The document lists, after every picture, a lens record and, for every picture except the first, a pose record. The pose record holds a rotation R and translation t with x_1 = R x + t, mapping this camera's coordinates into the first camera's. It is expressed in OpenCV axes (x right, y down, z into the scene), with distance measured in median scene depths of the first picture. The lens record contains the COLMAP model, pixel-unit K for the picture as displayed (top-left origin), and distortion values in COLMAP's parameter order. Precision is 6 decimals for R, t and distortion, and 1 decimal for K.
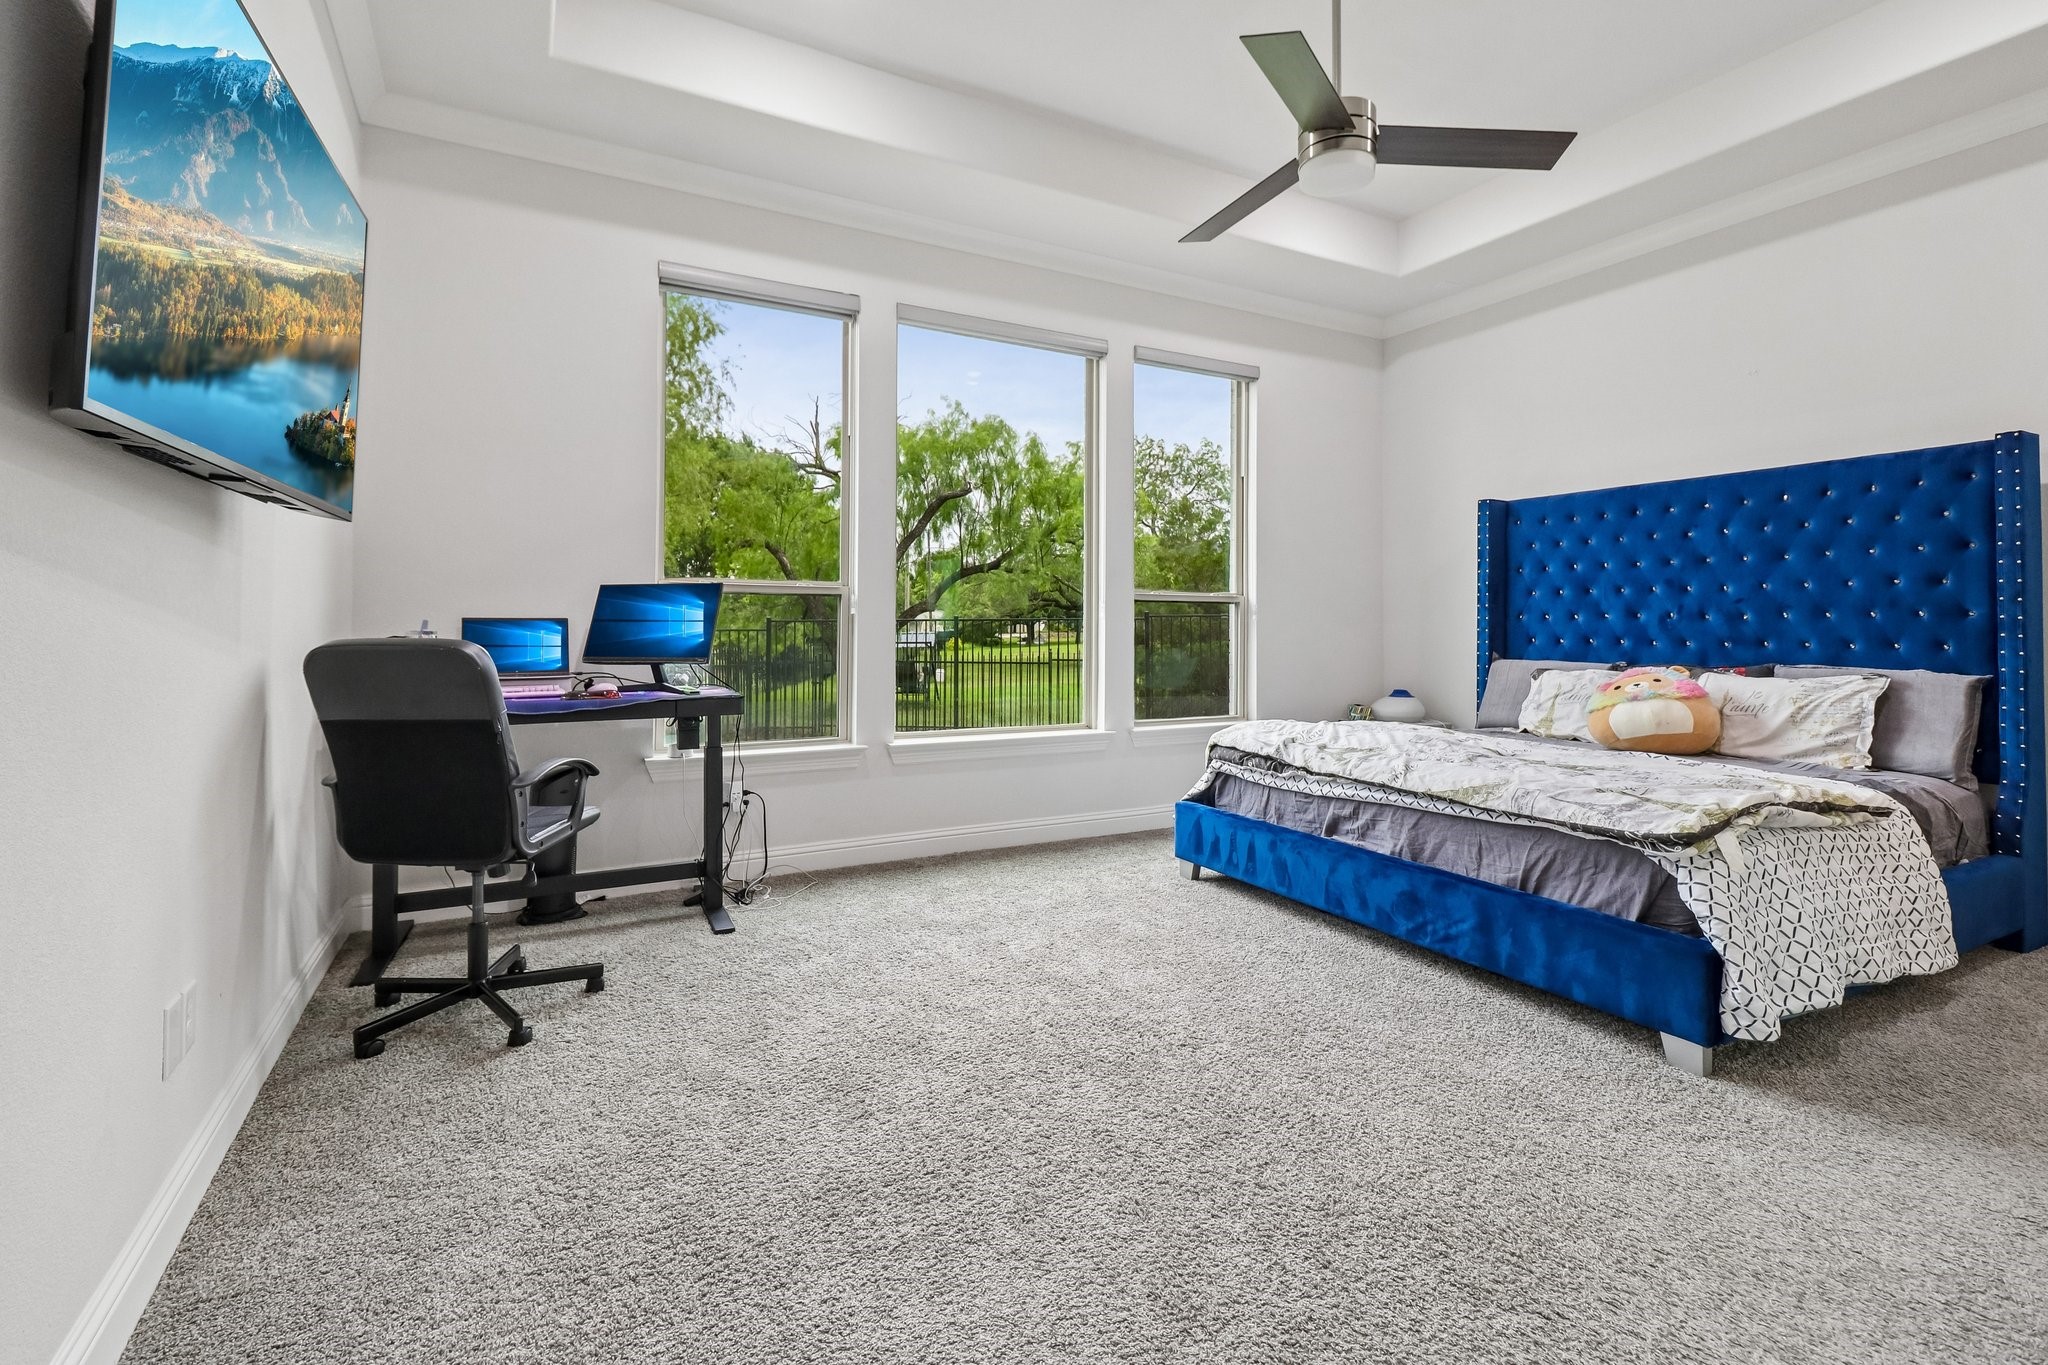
lens RADIAL K [[939.5, 0, 1026.0], [0, 939.5, 637.9], [0, 0, 1]] dist [0.018879, -0.009753]
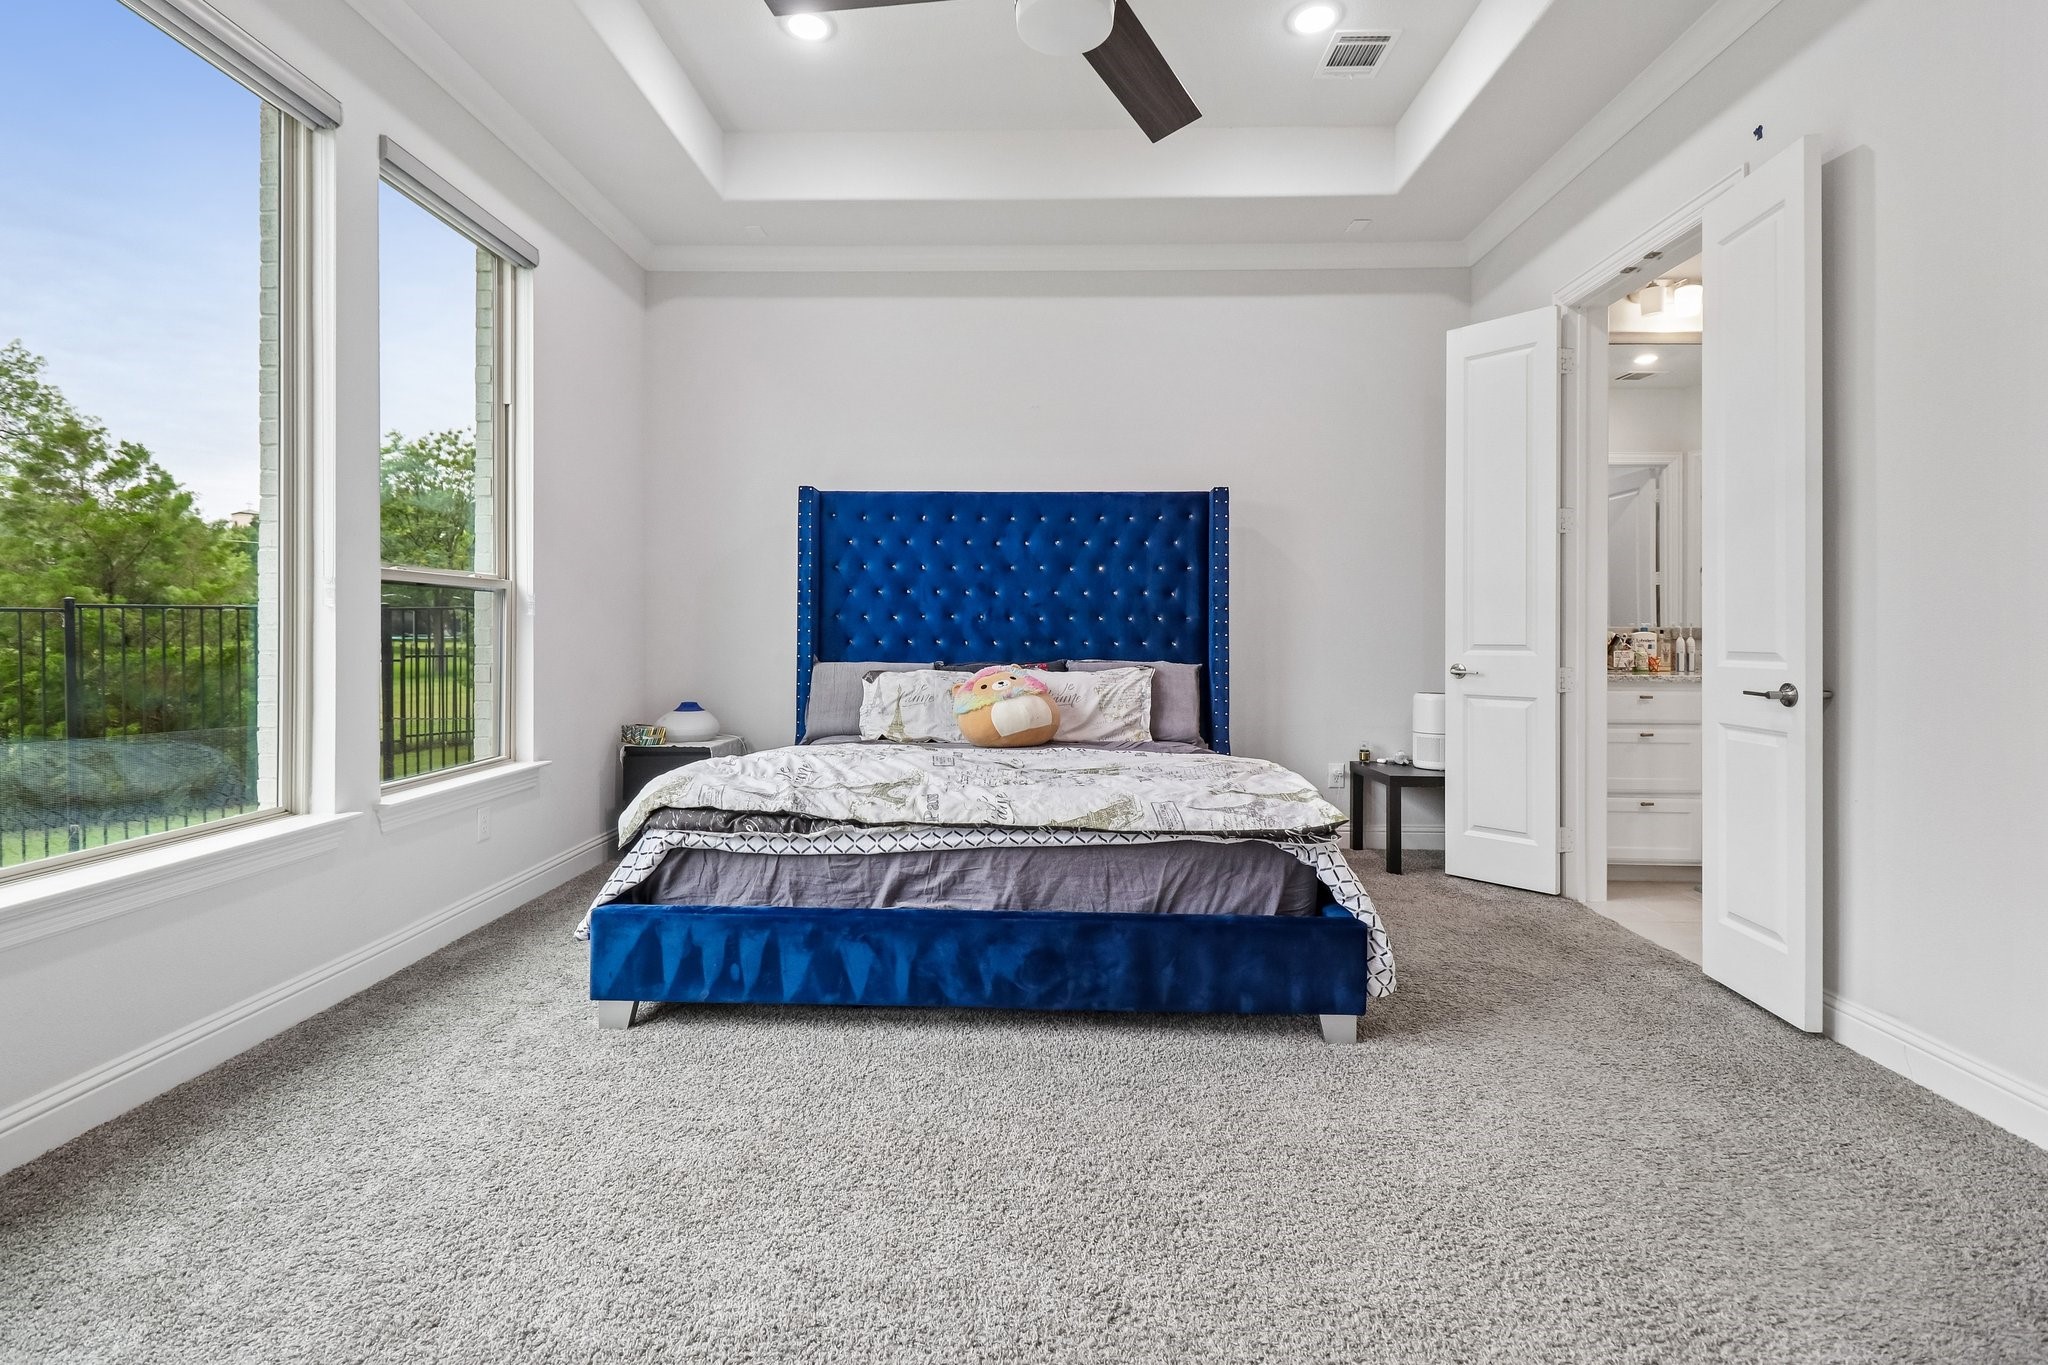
lens RADIAL K [[939.5, 0, 1026.0], [0, 939.5, 637.9], [0, 0, 1]] dist [0.018879, -0.009753]
pose [[0.496539, -0.007389, 0.867983, -0.271730], [0.005169, 0.999971, 0.005556, -0.006795], [-0.867999, 0.001728, 0.496563, 0.521057]]
